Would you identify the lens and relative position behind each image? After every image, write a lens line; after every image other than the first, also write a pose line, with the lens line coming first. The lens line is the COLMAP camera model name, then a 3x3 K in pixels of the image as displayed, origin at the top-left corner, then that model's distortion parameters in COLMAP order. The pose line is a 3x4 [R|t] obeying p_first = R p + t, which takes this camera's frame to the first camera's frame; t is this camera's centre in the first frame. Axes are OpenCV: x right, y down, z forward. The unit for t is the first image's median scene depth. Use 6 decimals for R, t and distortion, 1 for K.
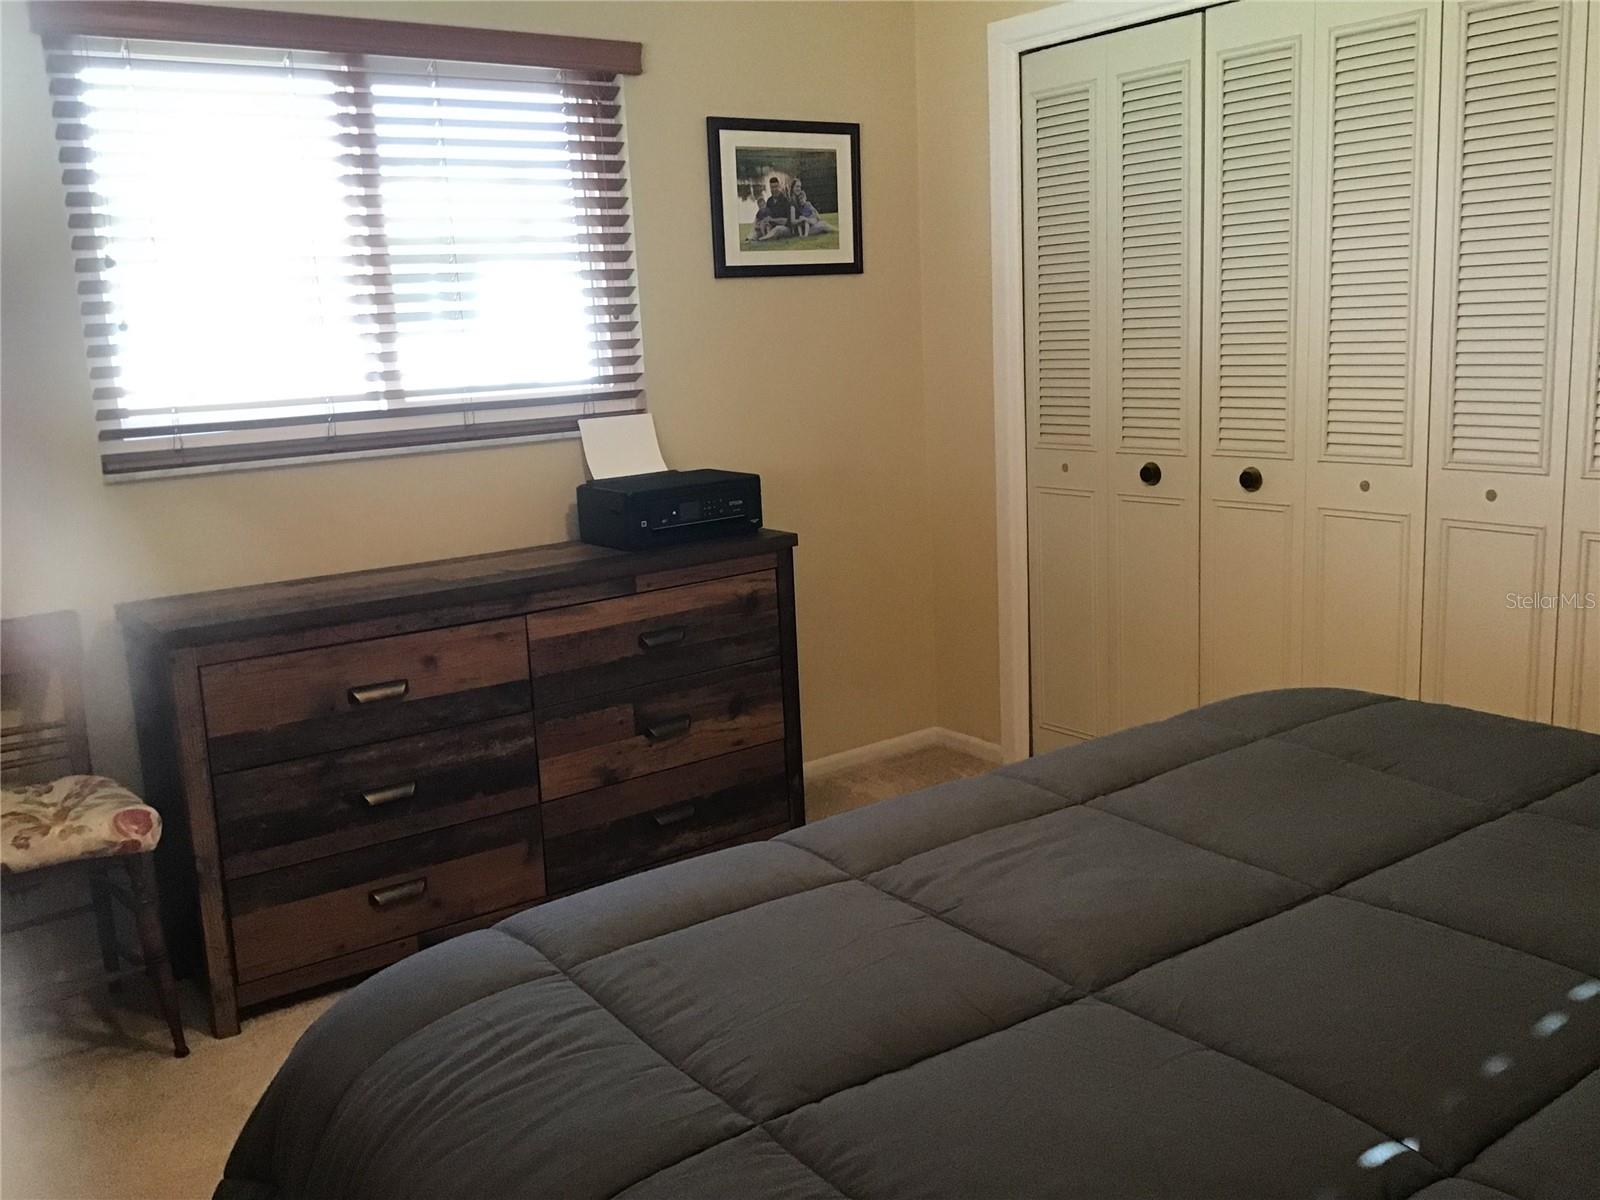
lens RADIAL K [[1470.2, 0, 803.3], [0, 1470.2, 600.3], [0, 0, 1]] dist [0.013145, 0.000000]
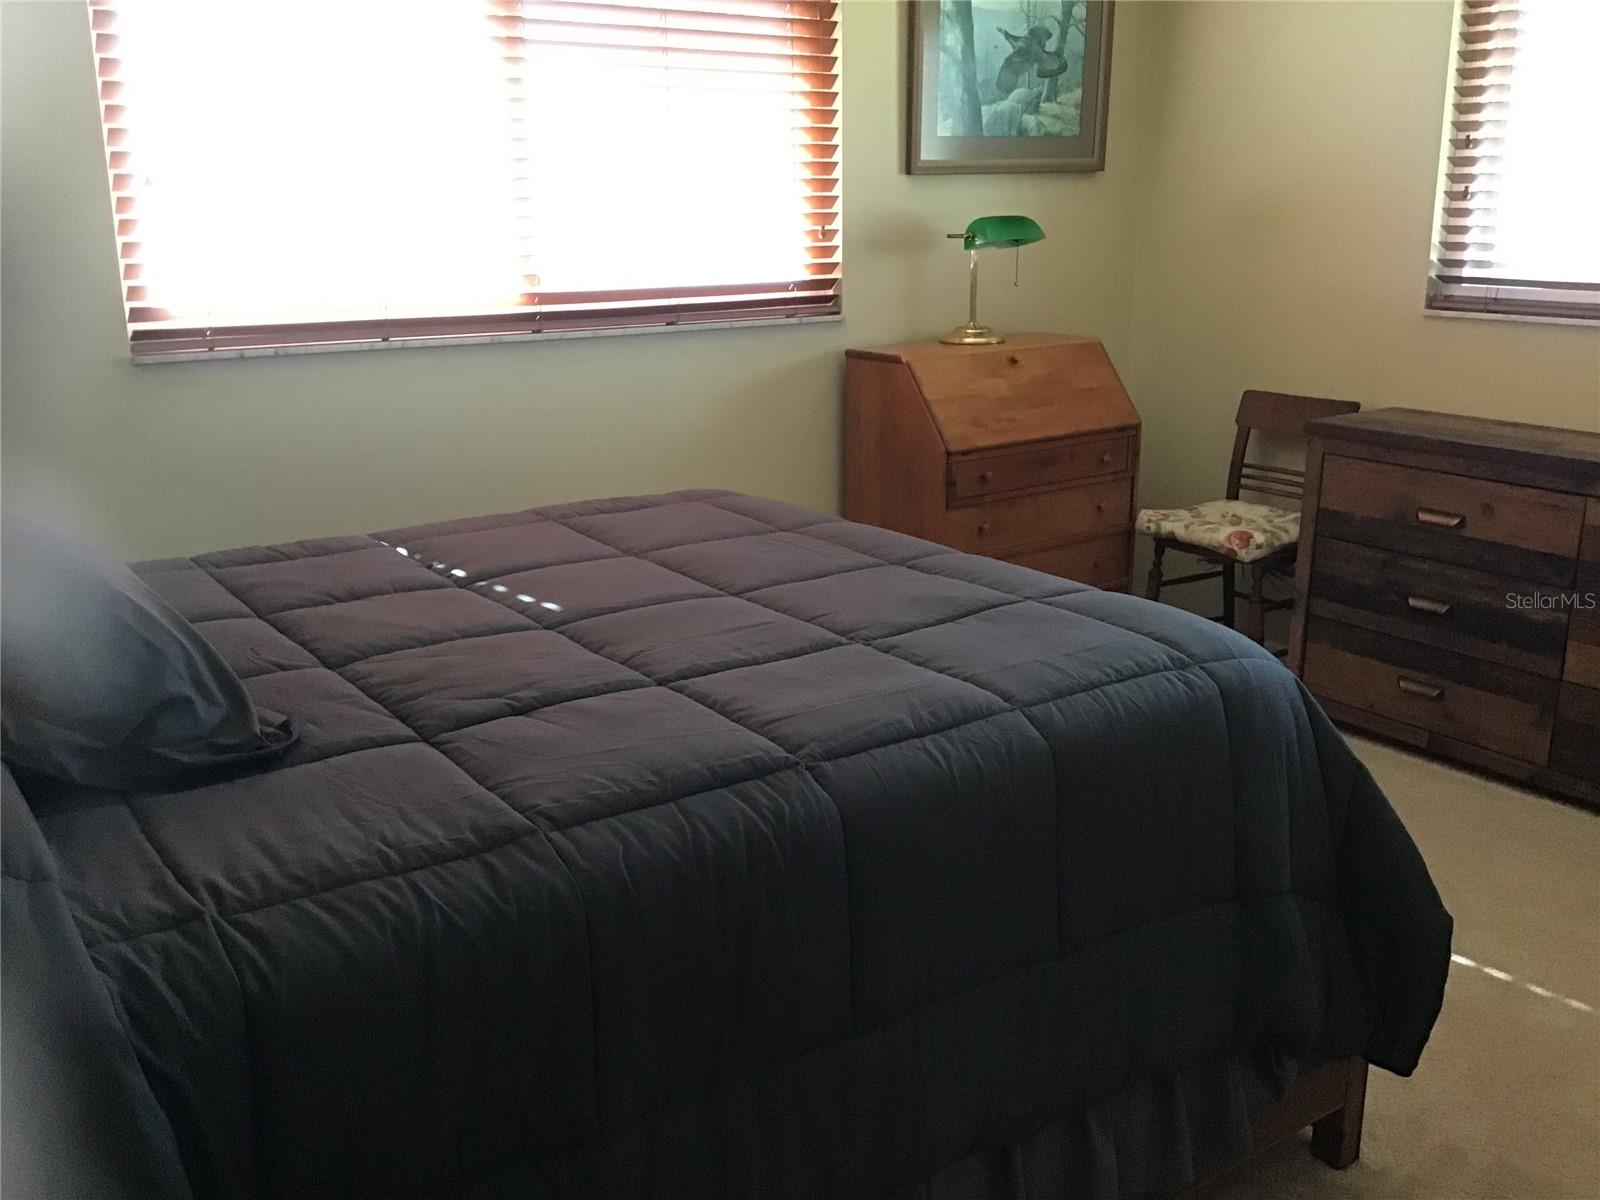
lens RADIAL K [[1470.2, 0, 800.7], [0, 1470.2, 597.8], [0, 0, 1]] dist [0.013145, 0.000000]
pose [[-0.008118, 0.307358, -0.951559, 0.847484], [-0.189865, 0.933807, 0.303243, -0.137289], [0.981777, 0.183130, 0.050776, 0.439261]]
